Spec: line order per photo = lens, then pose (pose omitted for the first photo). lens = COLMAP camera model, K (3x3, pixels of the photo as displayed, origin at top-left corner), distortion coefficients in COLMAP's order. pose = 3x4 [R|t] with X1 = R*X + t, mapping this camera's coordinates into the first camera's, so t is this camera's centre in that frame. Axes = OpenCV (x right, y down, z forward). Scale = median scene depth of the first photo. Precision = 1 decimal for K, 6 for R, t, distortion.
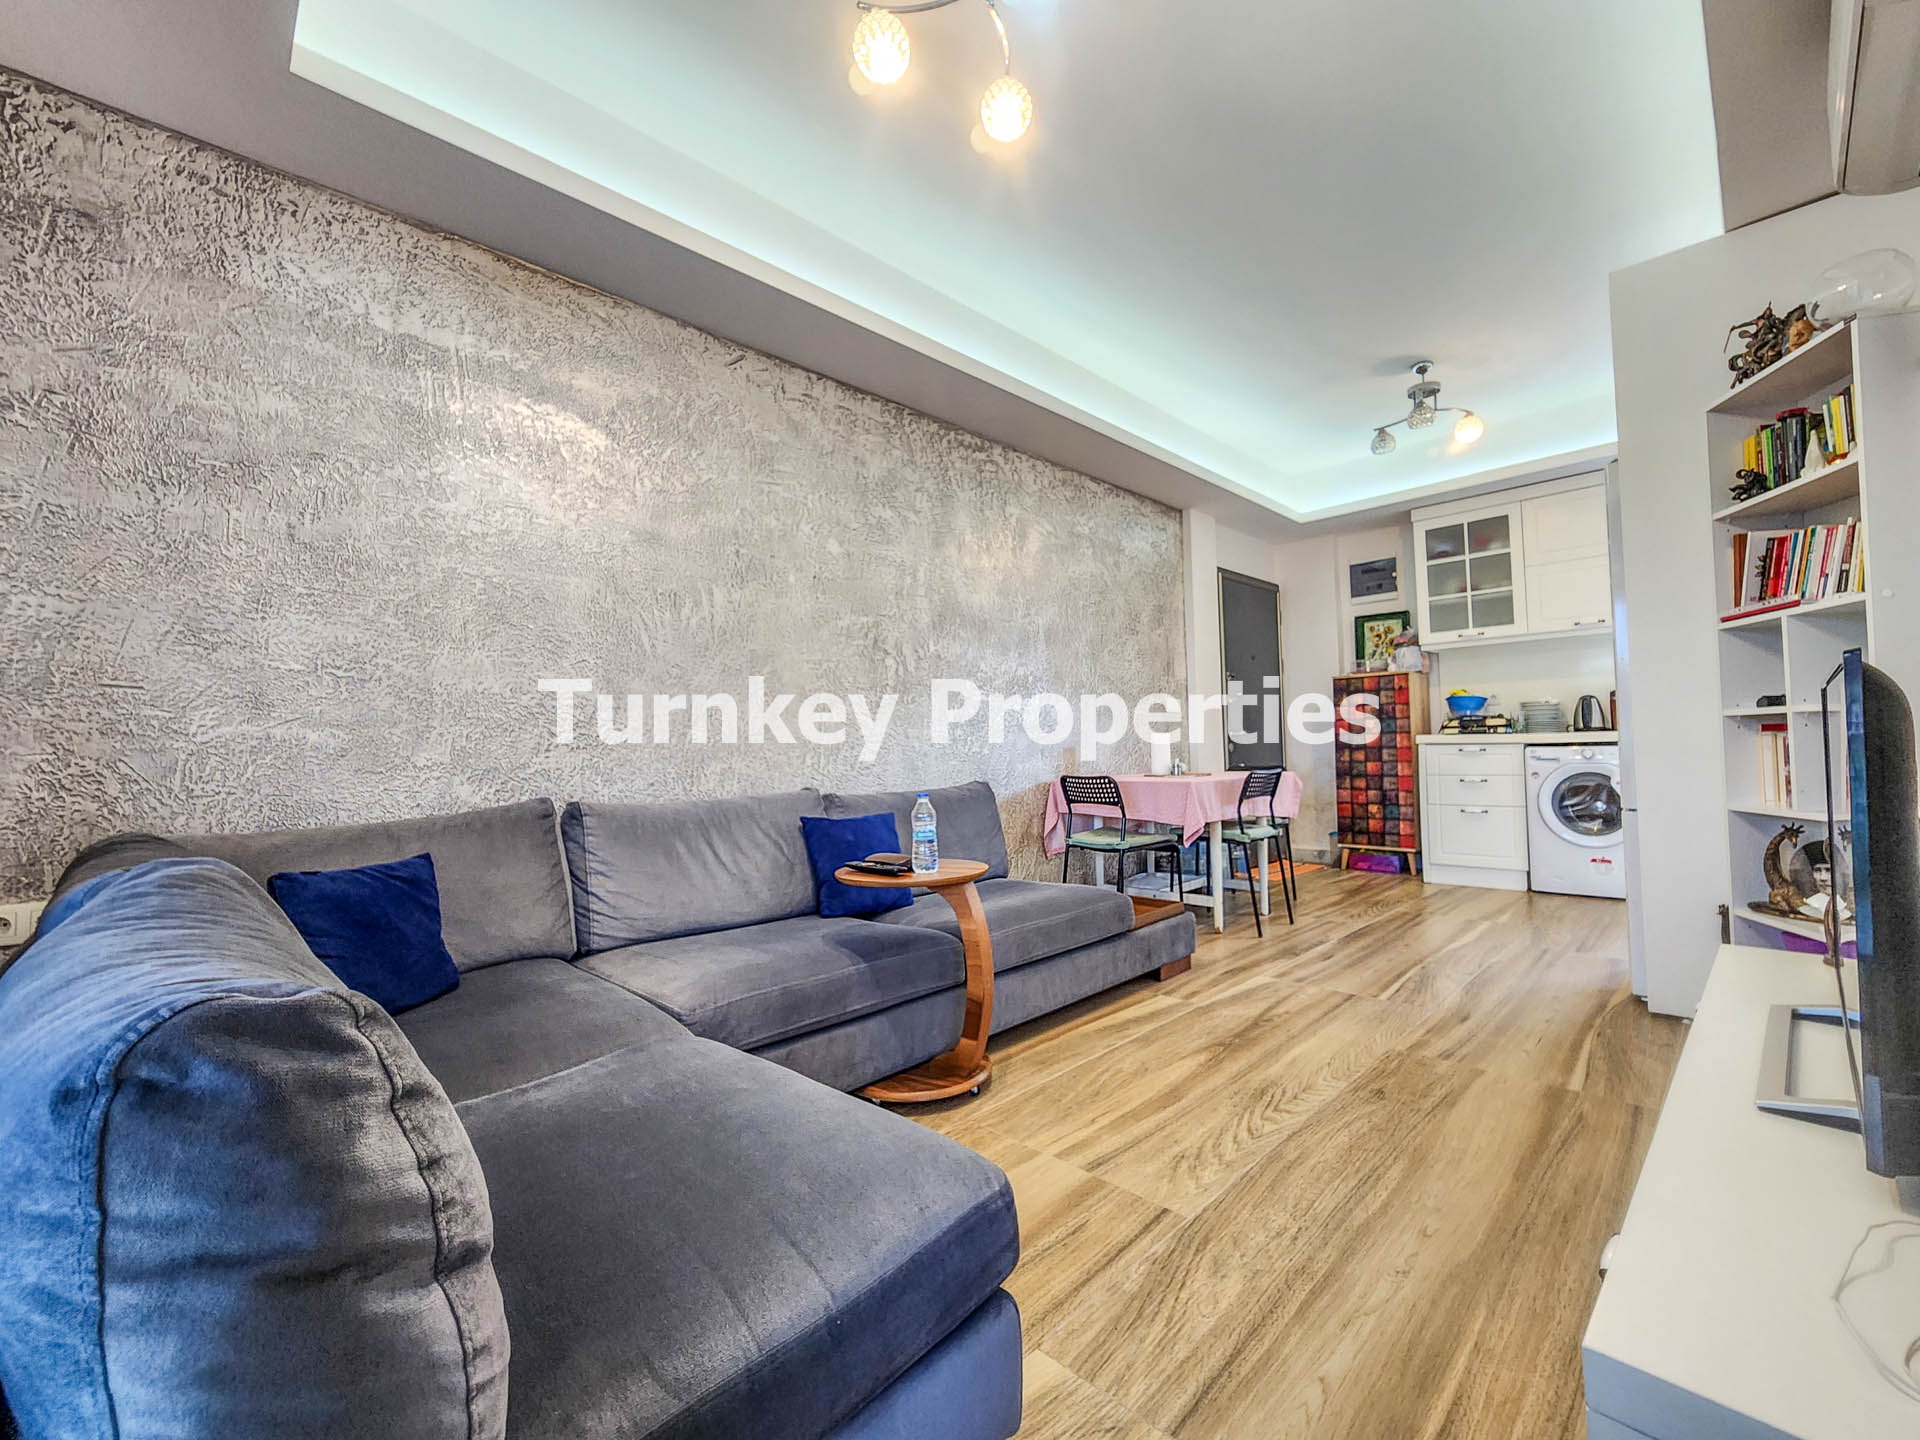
lens RADIAL K [[788.1, 0, 970.4], [0, 788.1, 722.3], [0, 0, 1]] dist [0.001987, -0.000293]
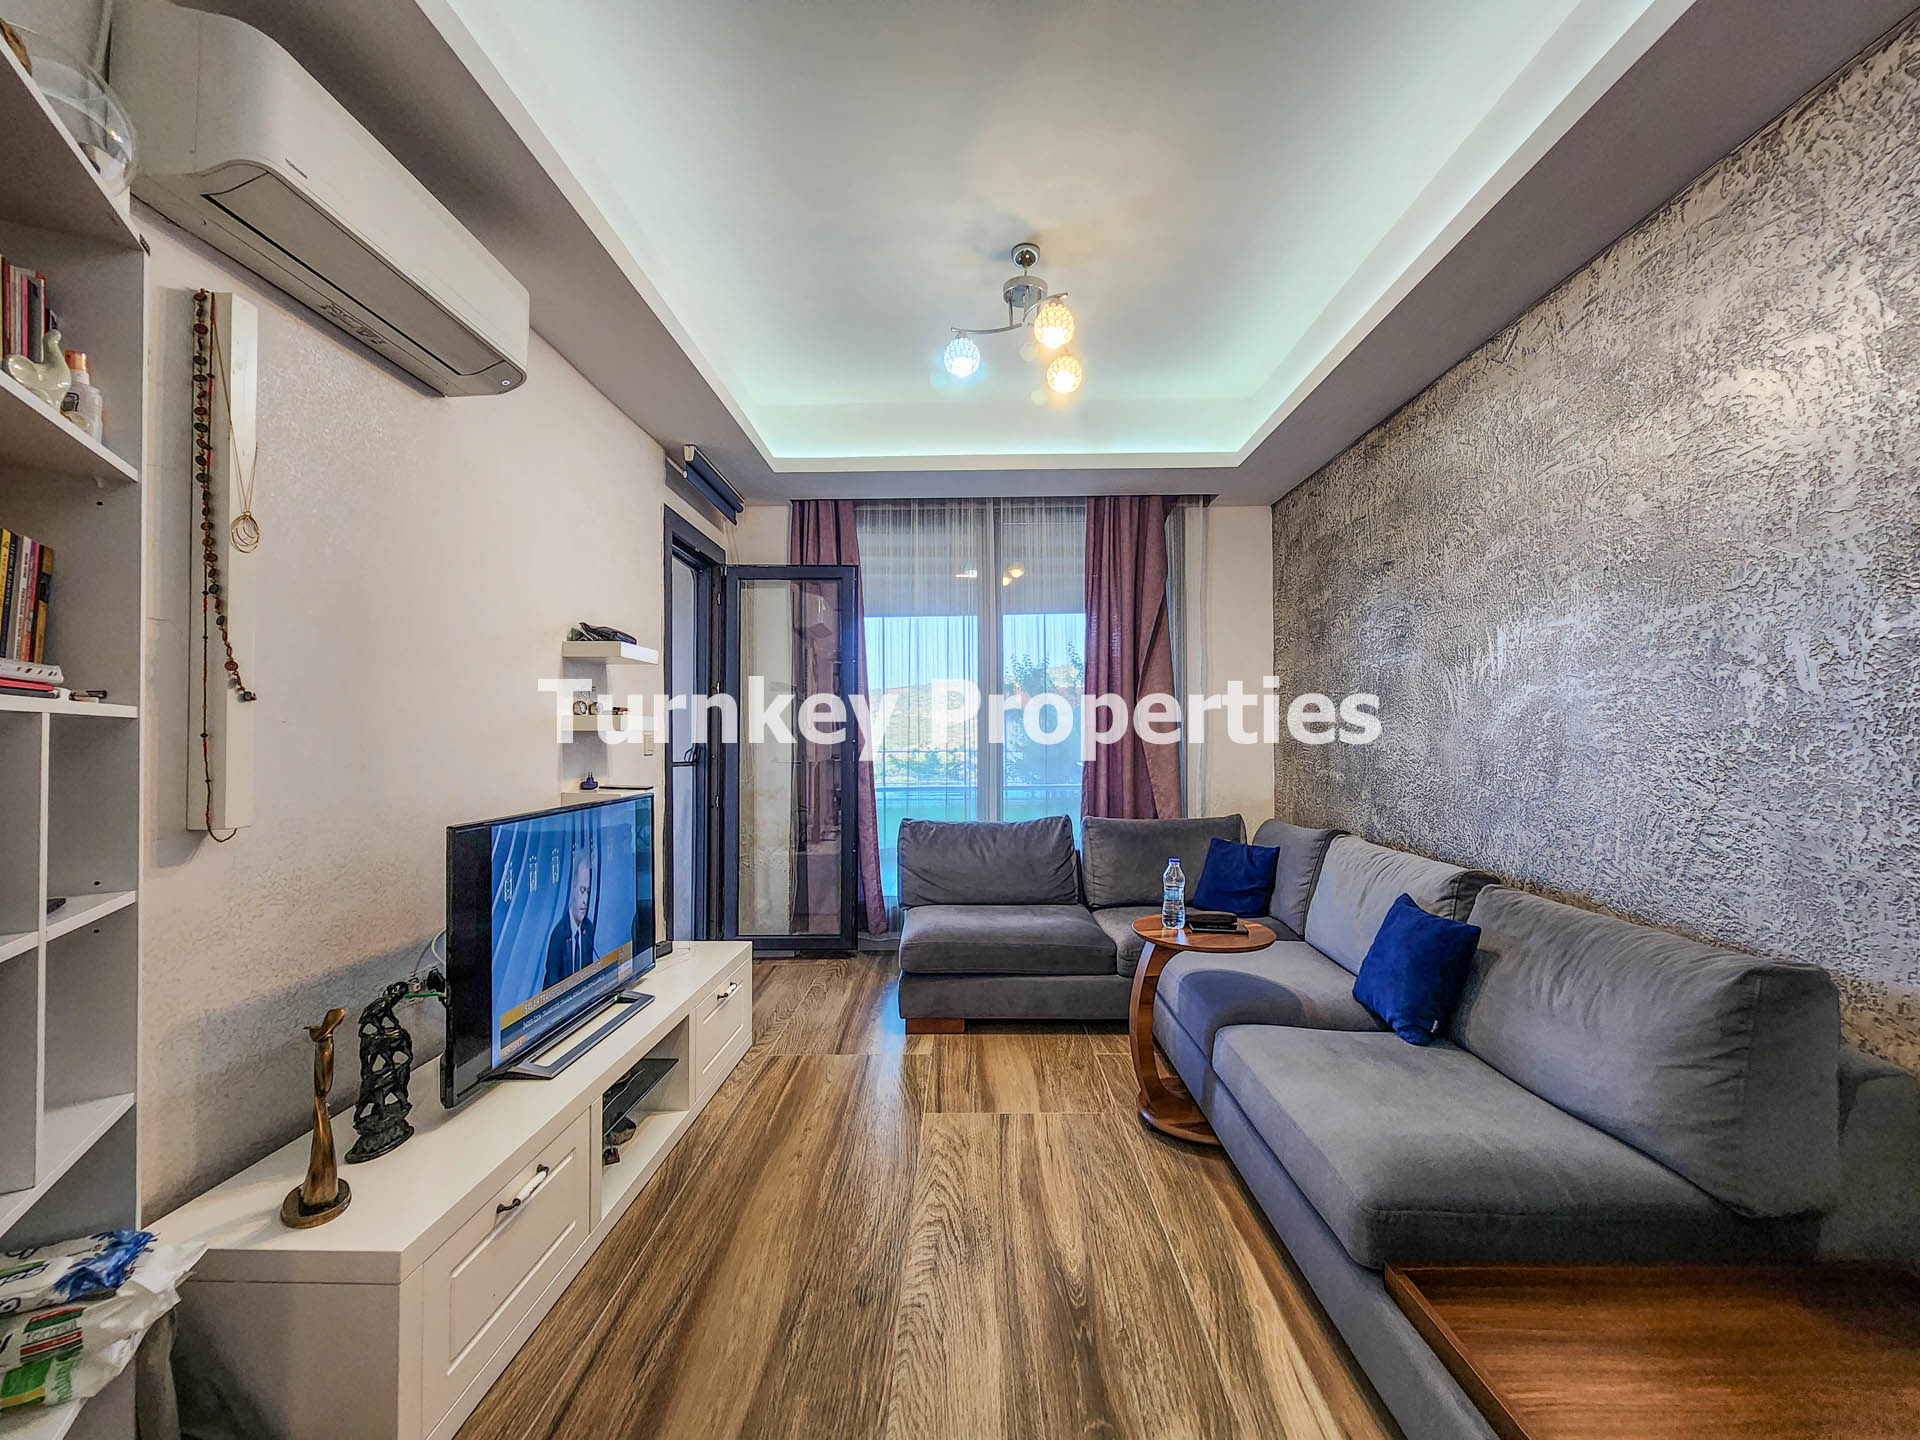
lens RADIAL K [[788.1, 0, 962.5], [0, 788.1, 726.7], [0, 0, 1]] dist [0.001987, -0.000293]
pose [[-0.713455, 0.018916, -0.700446, 0.538604], [0.043824, 0.998883, -0.017662, -0.053212], [0.699329, -0.043297, -0.713487, 0.901277]]
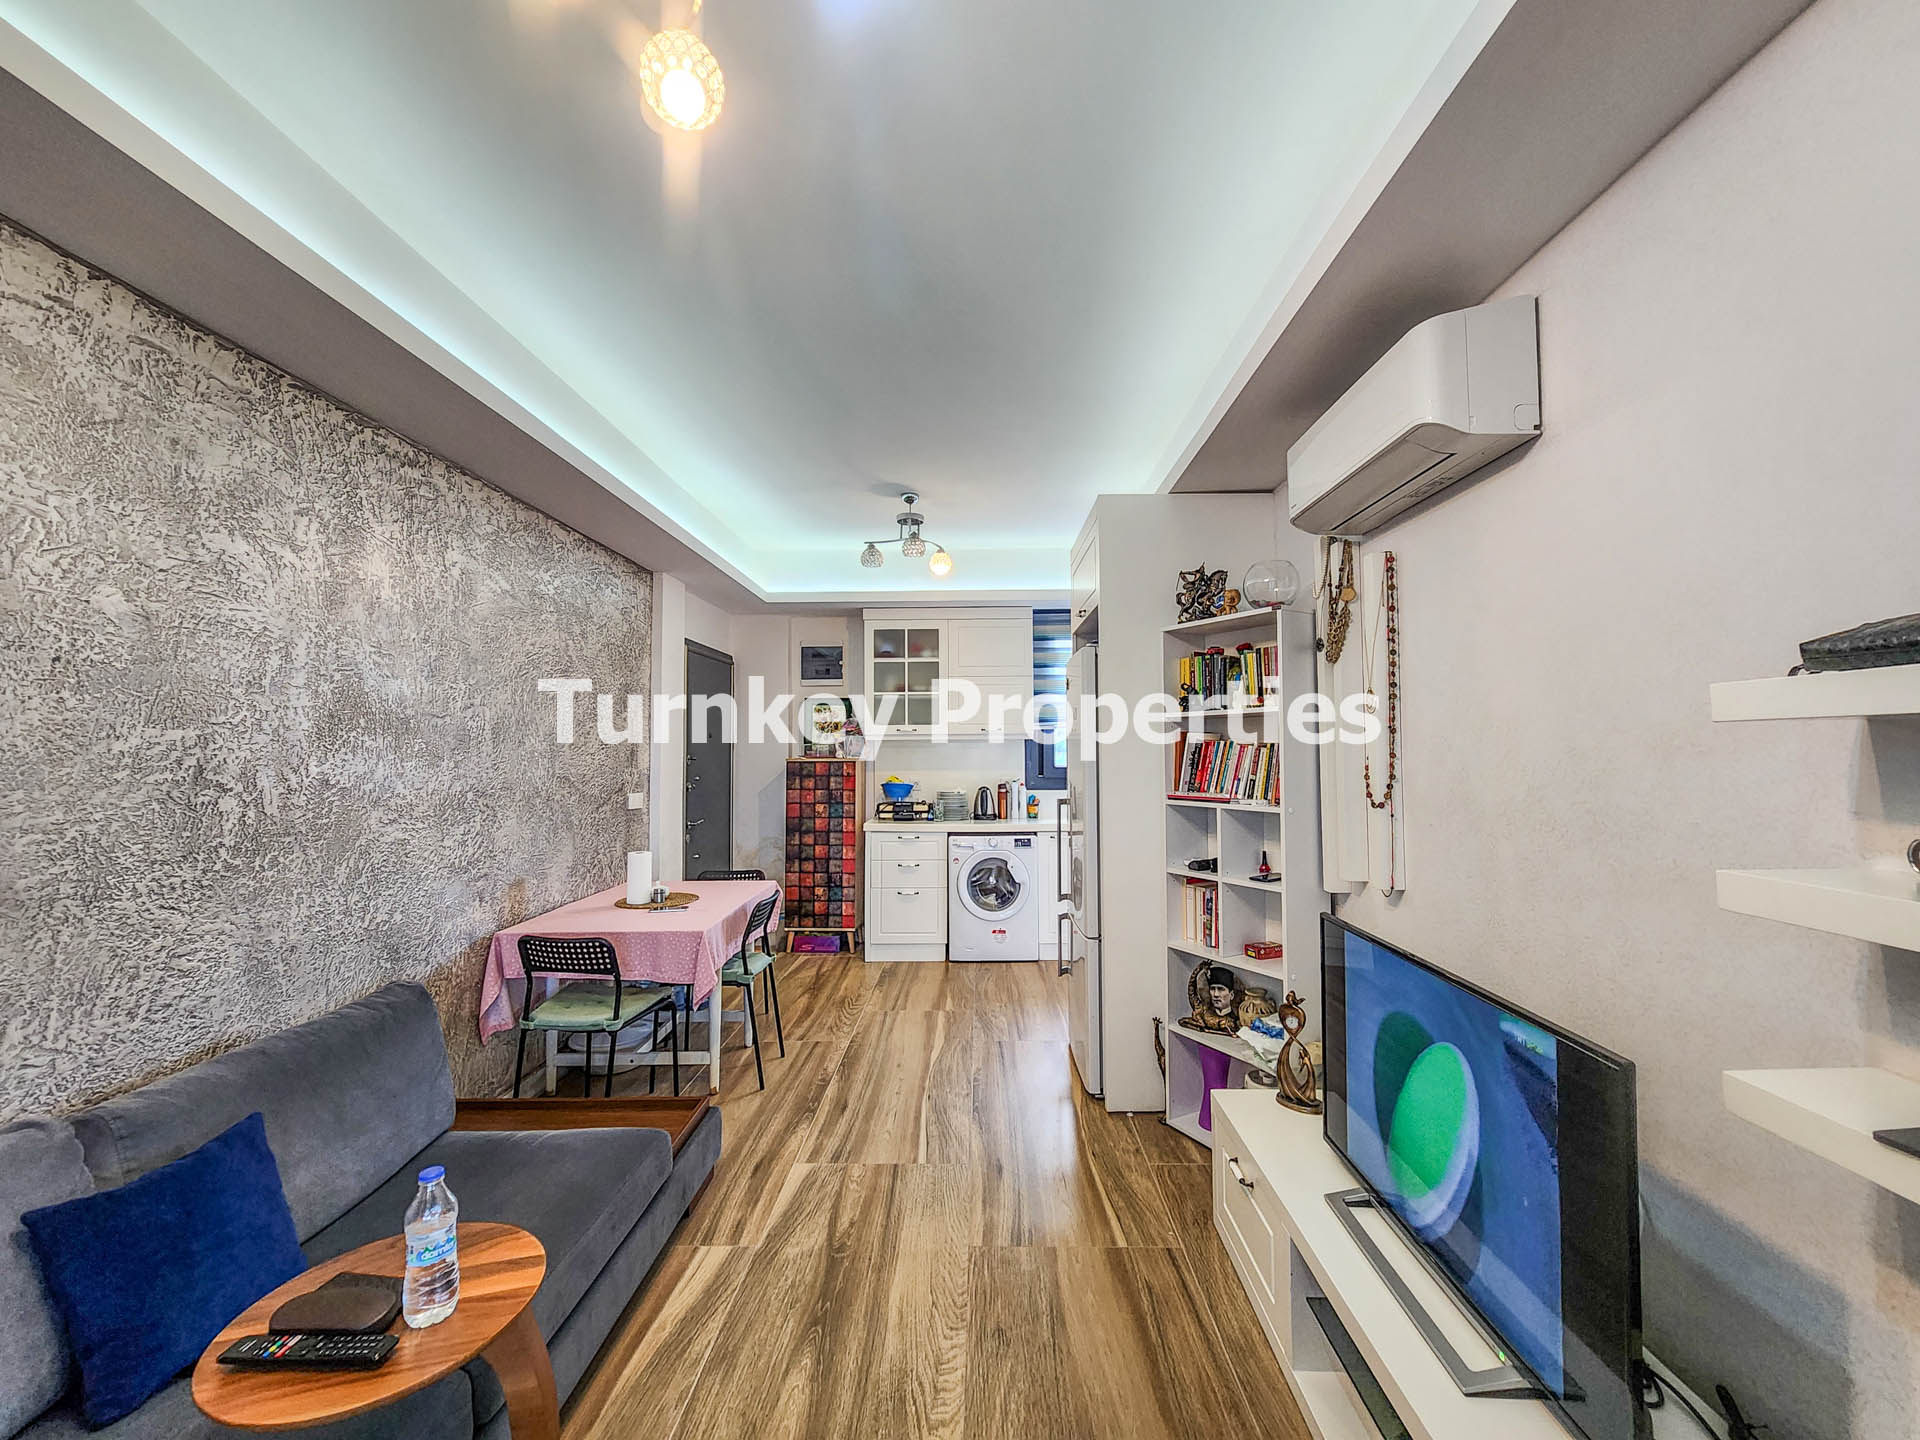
lens RADIAL K [[788.1, 0, 966.6], [0, 788.1, 721.7], [0, 0, 1]] dist [0.001987, -0.000293]
pose [[0.717763, 0.046562, 0.694728, -0.106297], [-0.034076, 0.998915, -0.031742, -0.122555], [-0.695453, -0.000890, 0.718571, 0.190072]]
